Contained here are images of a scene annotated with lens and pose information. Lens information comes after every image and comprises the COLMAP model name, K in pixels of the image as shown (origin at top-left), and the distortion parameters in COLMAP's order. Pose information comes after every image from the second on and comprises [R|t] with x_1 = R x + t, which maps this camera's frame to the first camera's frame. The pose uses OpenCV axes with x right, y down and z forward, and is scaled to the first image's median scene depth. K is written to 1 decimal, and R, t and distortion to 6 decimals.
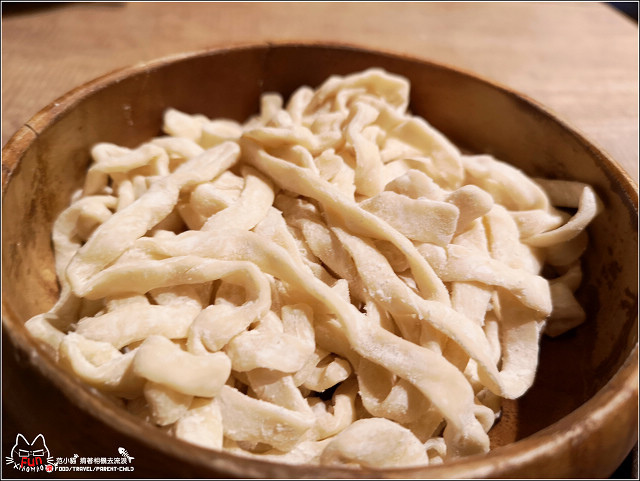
lens RADIAL K [[505.0, 0, 320.0], [0, 505.0, 240.5], [0, 0, 1]] dist [-0.012544, -0.007746]
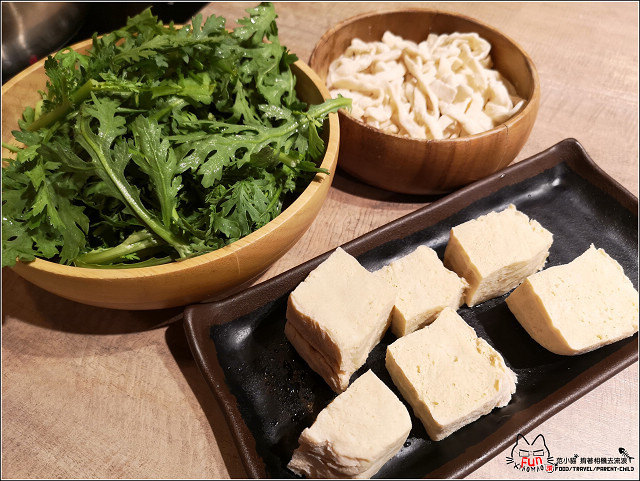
lens RADIAL K [[505.0, 0, 320.0], [0, 505.0, 240.5], [0, 0, 1]] dist [-0.012544, -0.007746]
pose [[0.840372, 0.377425, -0.389004, 0.901362], [-0.315097, 0.924165, 0.215946, 0.294456], [0.441008, -0.058901, 0.895568, -1.632813]]
